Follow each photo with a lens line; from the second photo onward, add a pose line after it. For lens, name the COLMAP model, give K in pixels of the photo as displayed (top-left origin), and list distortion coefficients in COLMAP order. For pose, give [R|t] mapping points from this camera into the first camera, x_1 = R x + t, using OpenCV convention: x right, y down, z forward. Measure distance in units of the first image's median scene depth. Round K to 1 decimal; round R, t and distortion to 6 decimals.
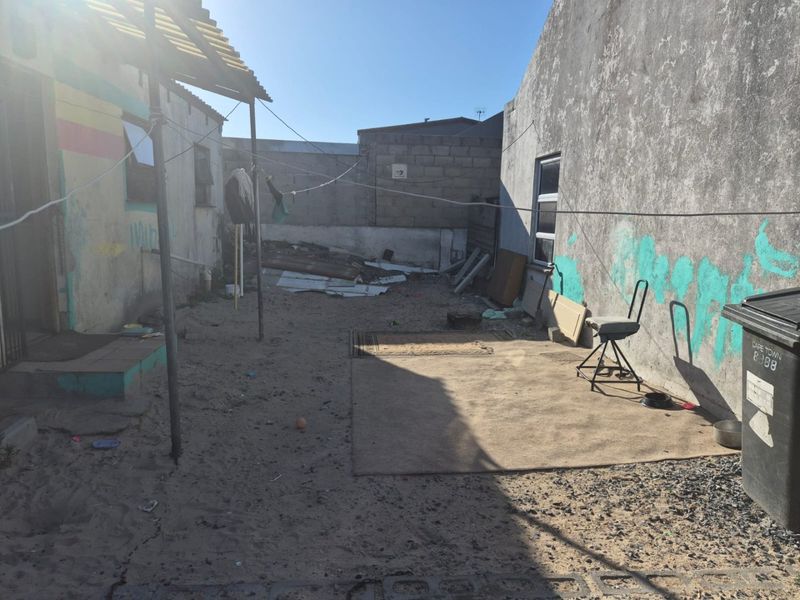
lens RADIAL K [[531.9, 0, 399.6], [0, 531.9, 299.8], [0, 0, 1]] dist [0.044196, -0.023664]
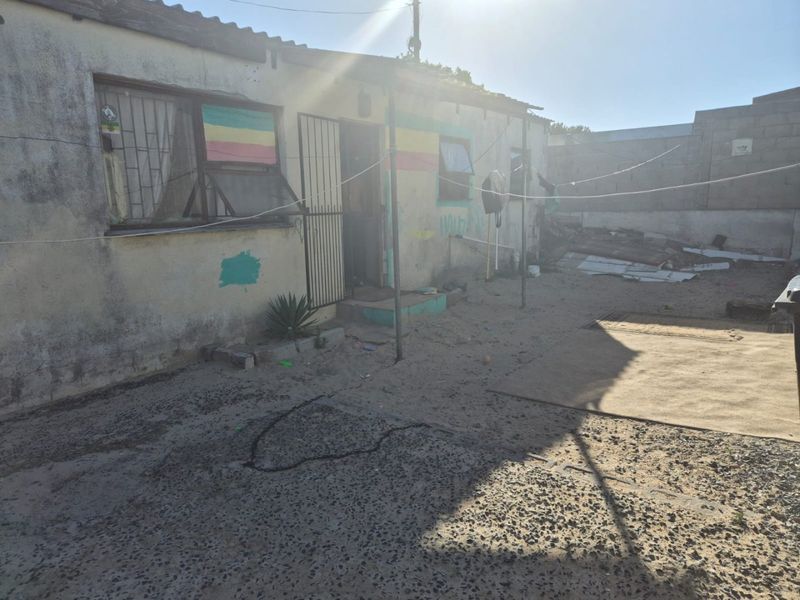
lens RADIAL K [[531.9, 0, 398.6], [0, 531.9, 302.3], [0, 0, 1]] dist [0.044196, -0.023664]
pose [[0.756027, 0.077094, -0.649984, 0.319963], [-0.061747, 0.997011, 0.046434, 0.022740], [0.651621, 0.005029, 0.758528, -0.111991]]
